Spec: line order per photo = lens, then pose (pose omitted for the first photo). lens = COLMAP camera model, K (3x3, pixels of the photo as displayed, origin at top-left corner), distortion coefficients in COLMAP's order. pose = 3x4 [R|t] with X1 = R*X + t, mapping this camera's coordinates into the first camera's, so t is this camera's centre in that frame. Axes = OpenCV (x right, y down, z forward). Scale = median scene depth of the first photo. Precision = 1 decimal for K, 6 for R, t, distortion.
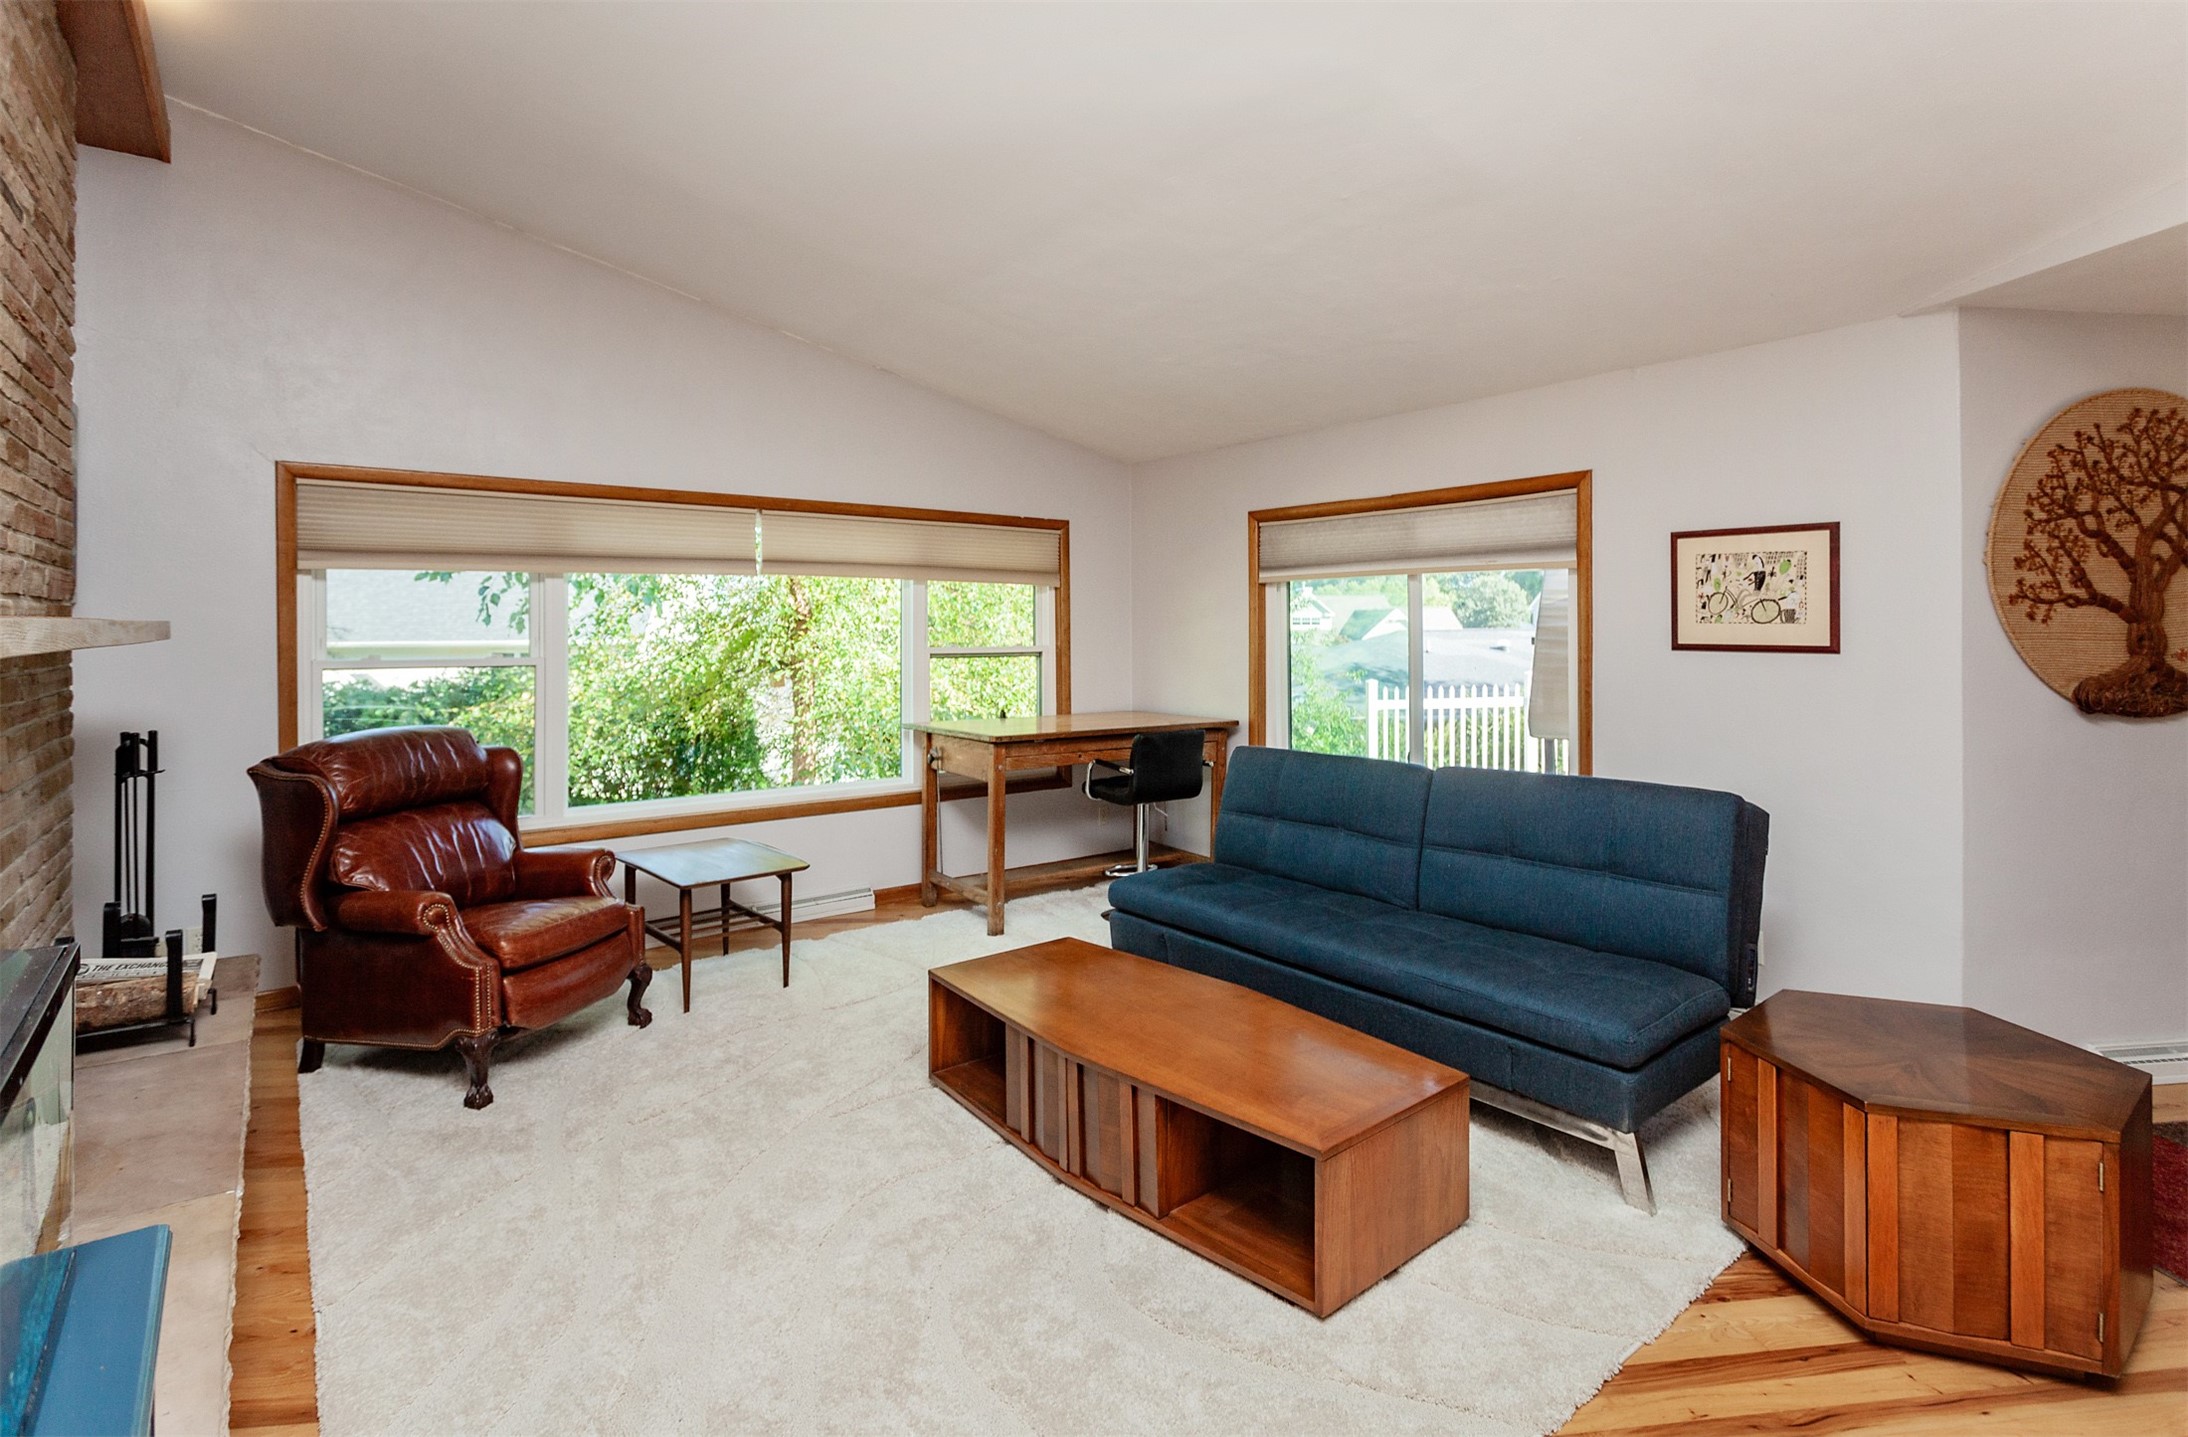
lens RADIAL K [[1067.4, 0, 1097.3], [0, 1067.4, 617.6], [0, 0, 1]] dist [0.000248, -0.001703]
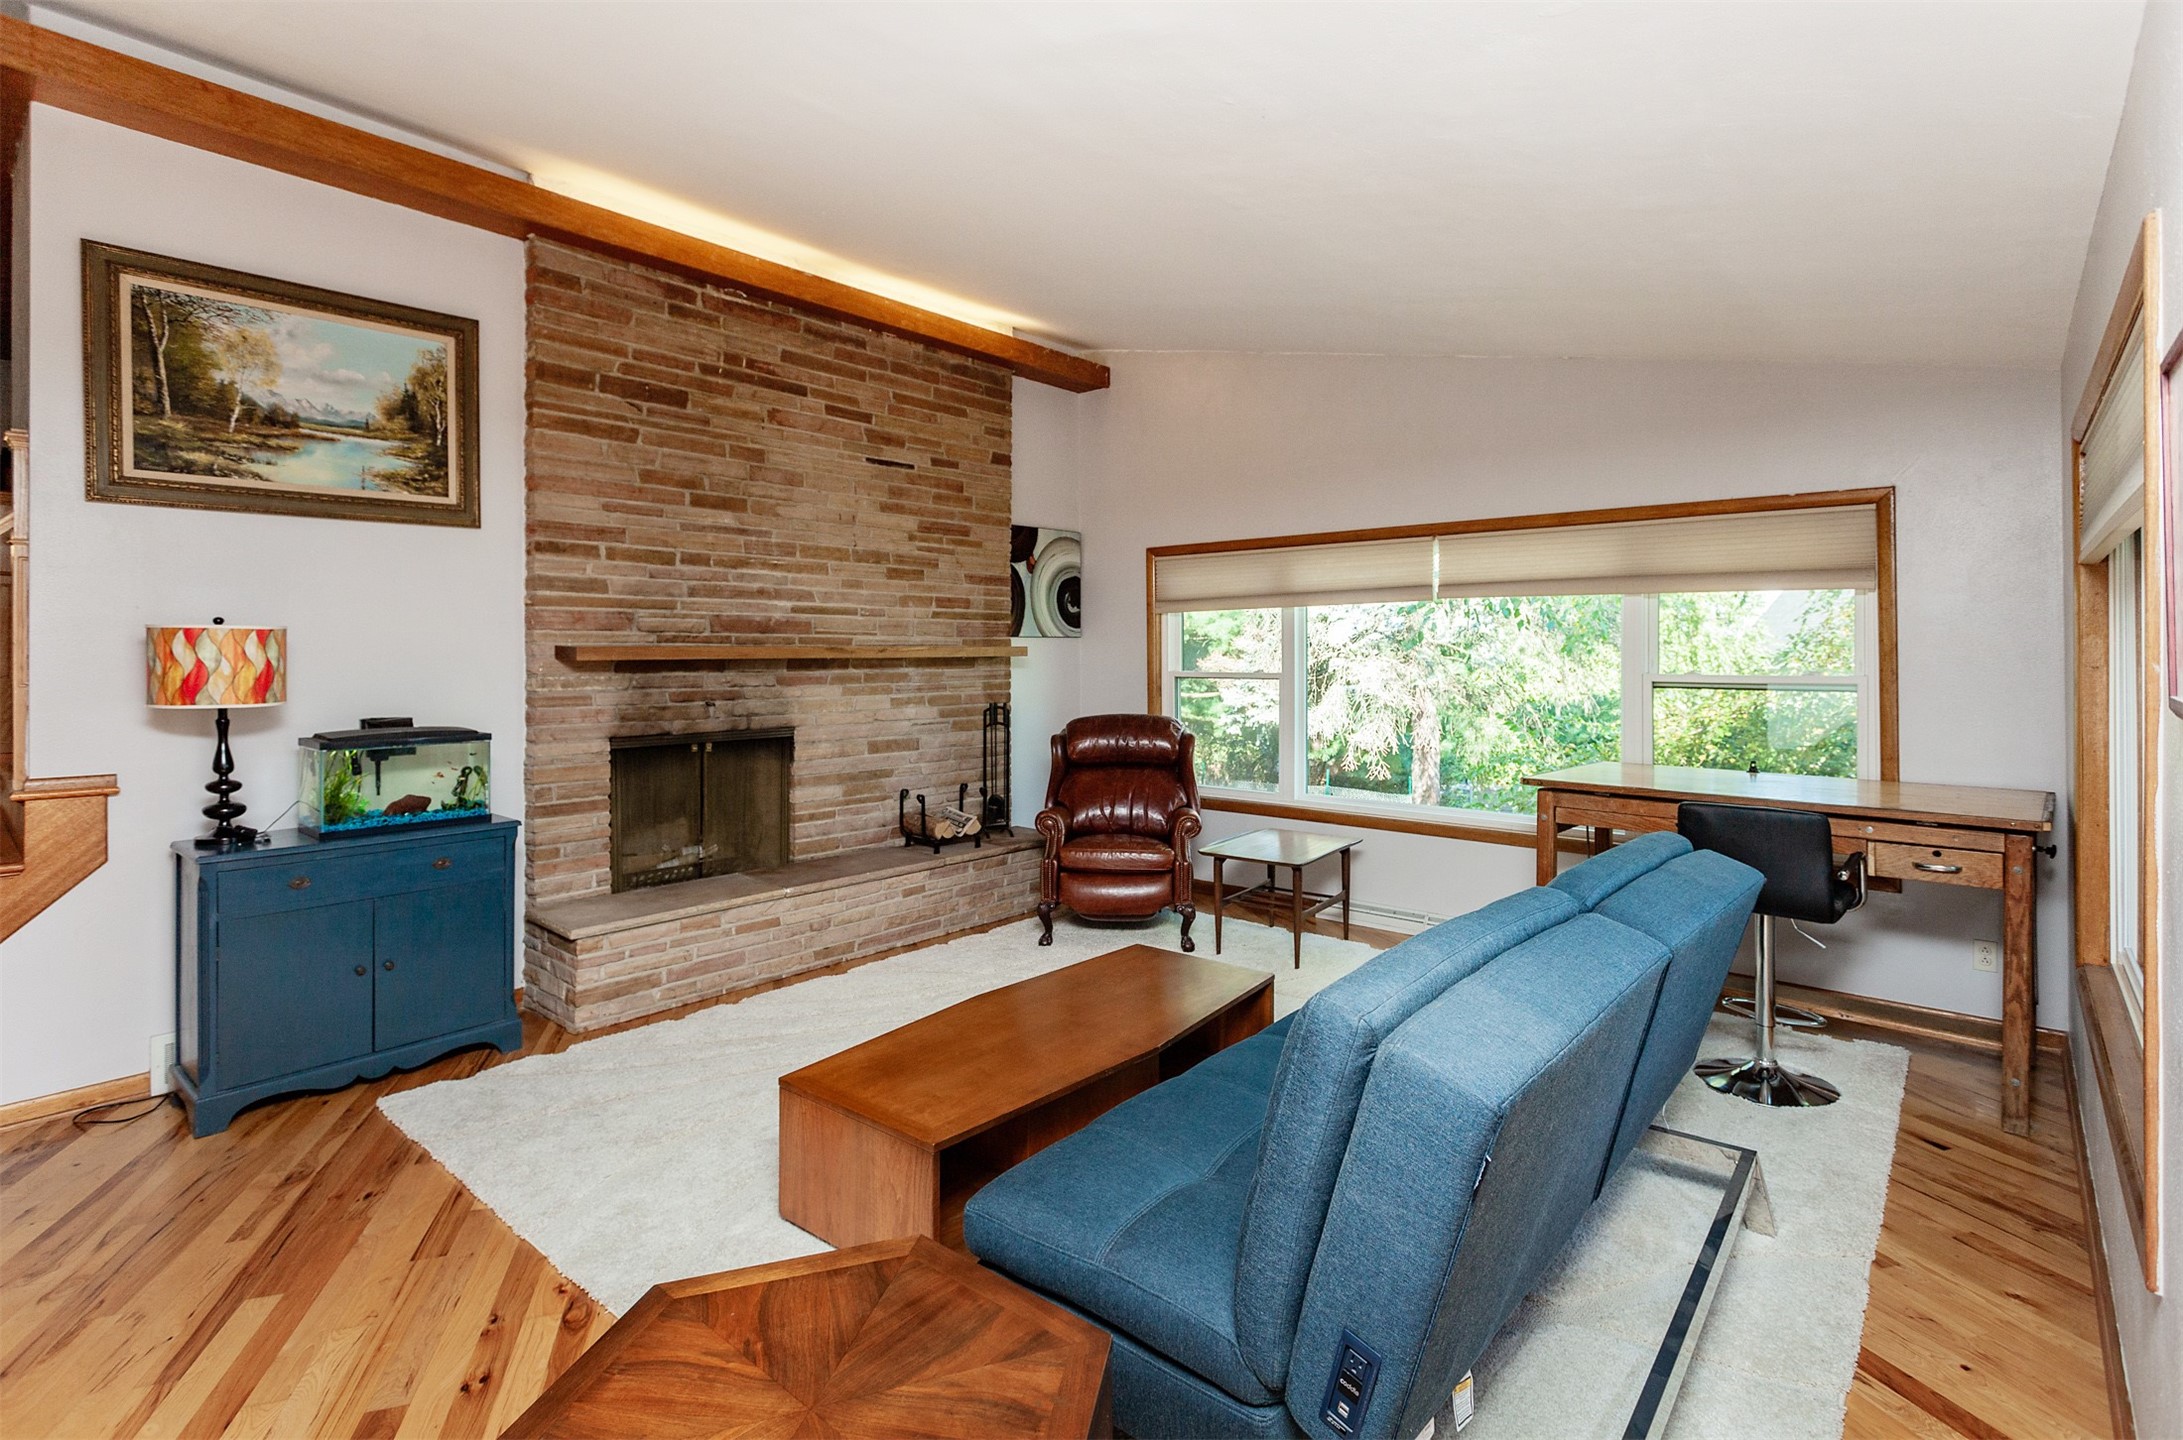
lens RADIAL K [[1044.6, 0, 1095.7], [0, 1044.6, 651.8], [0, 0, 1]] dist [0.002292, 0.001023]
pose [[0.197209, 0.002910, -0.980357, 0.748404], [0.007843, 0.999959, 0.004546, 0.004563], [0.980330, -0.008586, 0.197178, 0.579017]]
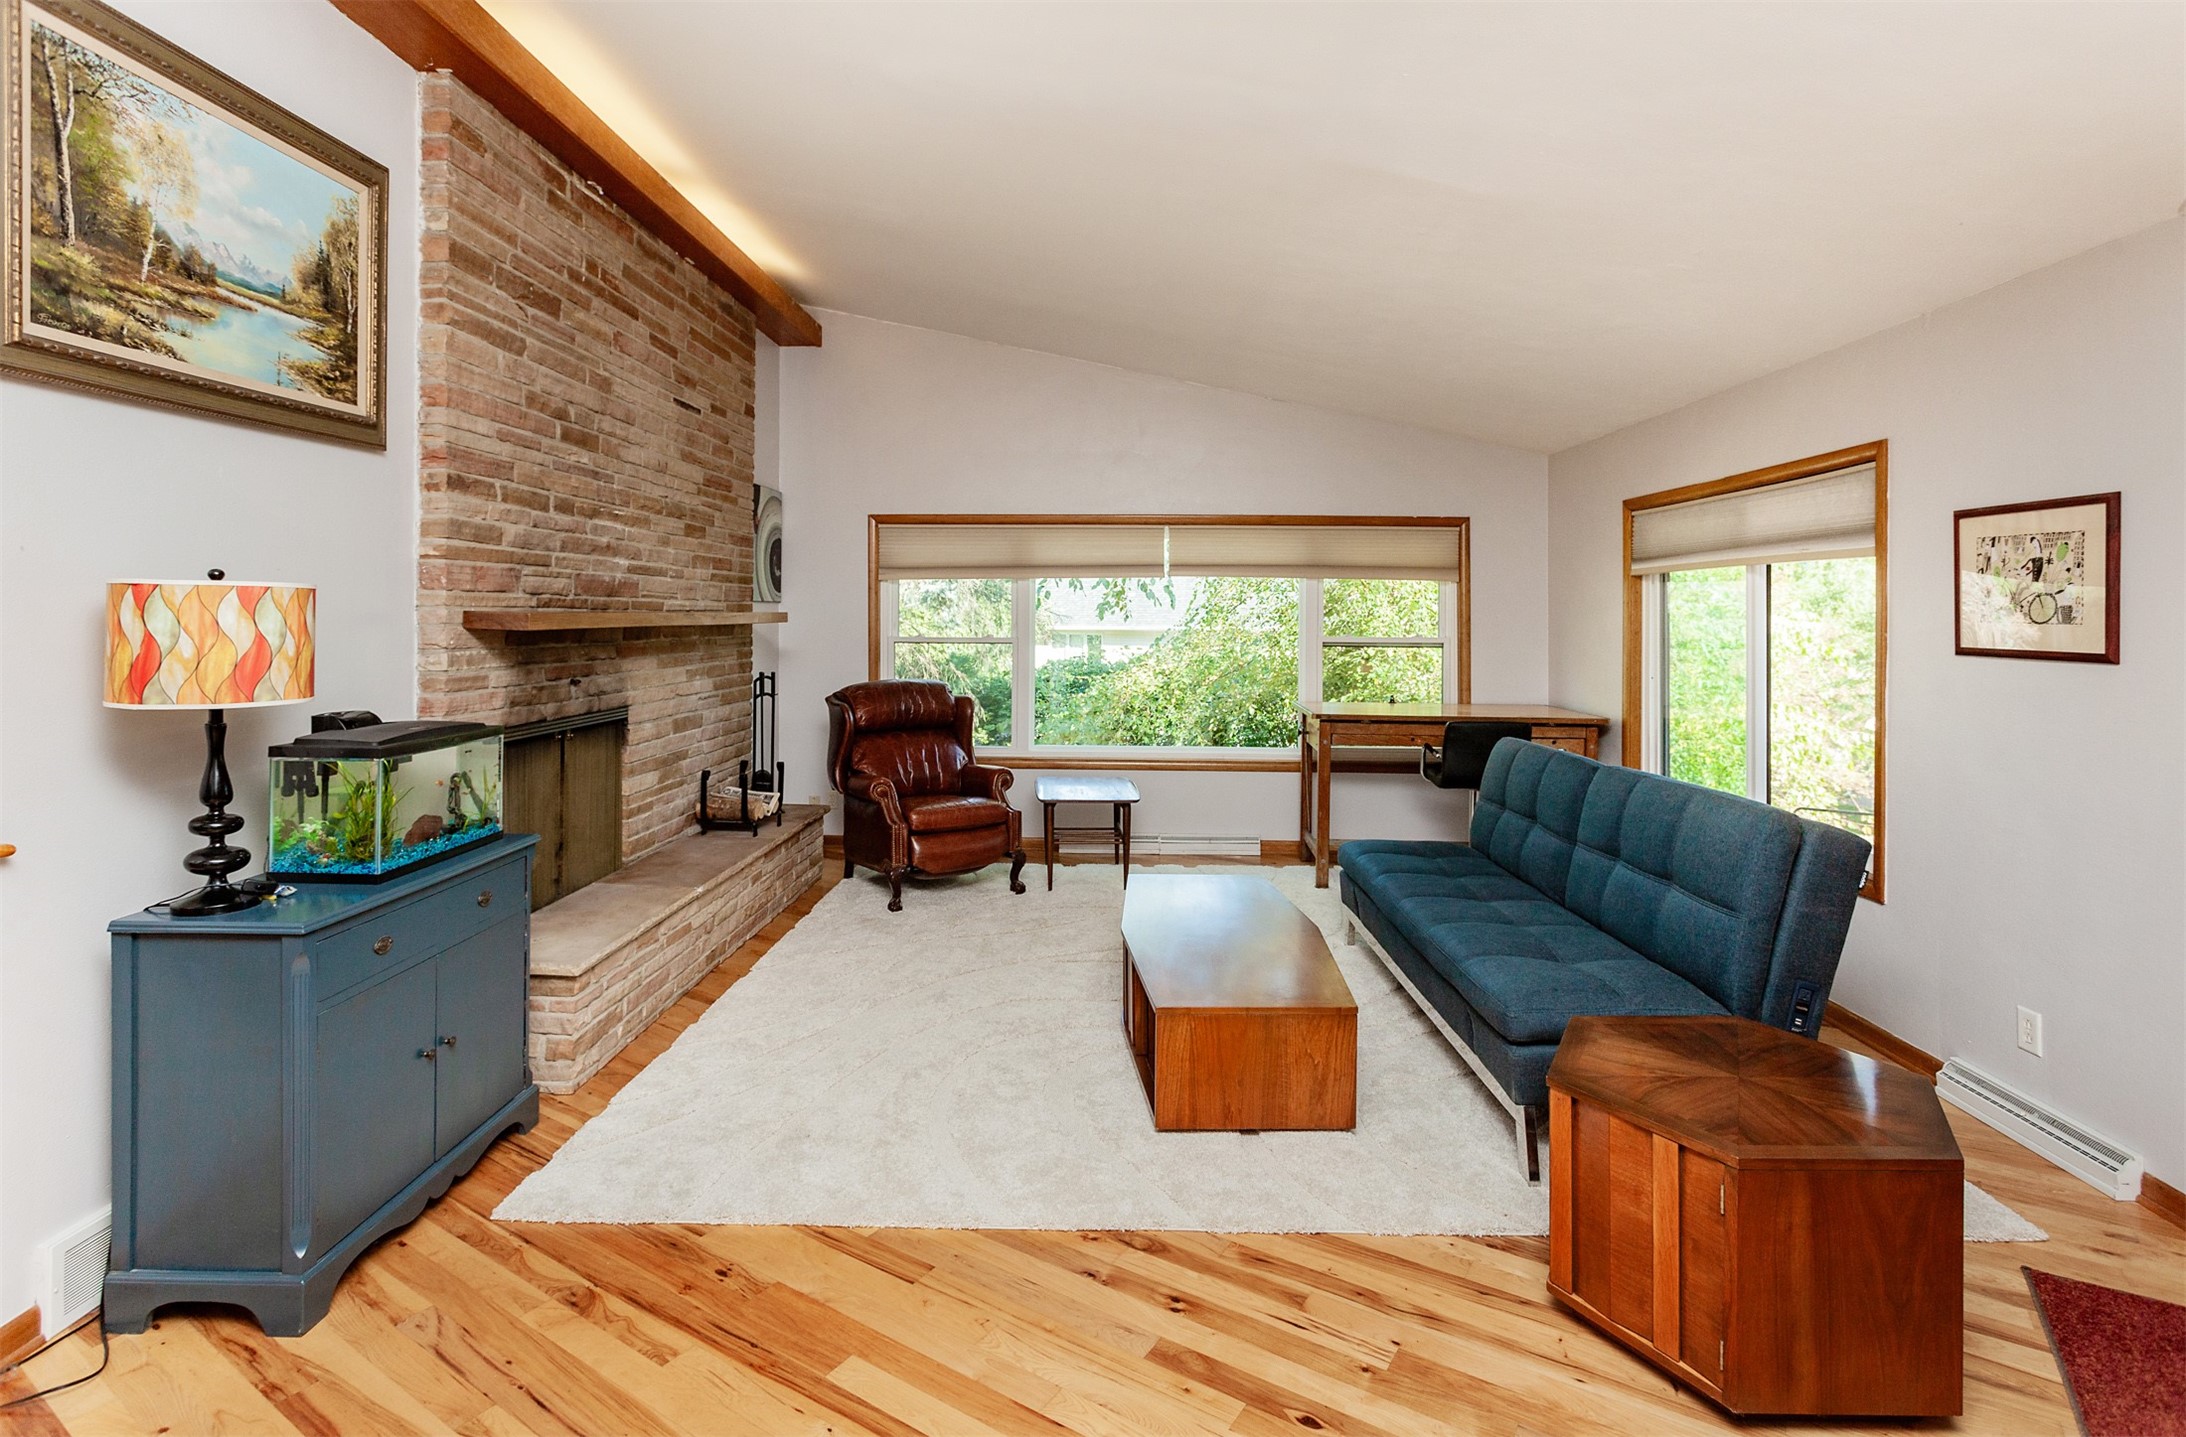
lens RADIAL K [[1066.4, 0, 1096.3], [0, 1066.4, 617.6], [0, 0, 1]] dist [0.000248, -0.001703]
pose [[0.773397, 0.007980, -0.633872, 0.520006], [-0.001687, 0.999943, 0.010531, -0.005411], [0.633920, -0.007075, 0.773366, -0.048083]]
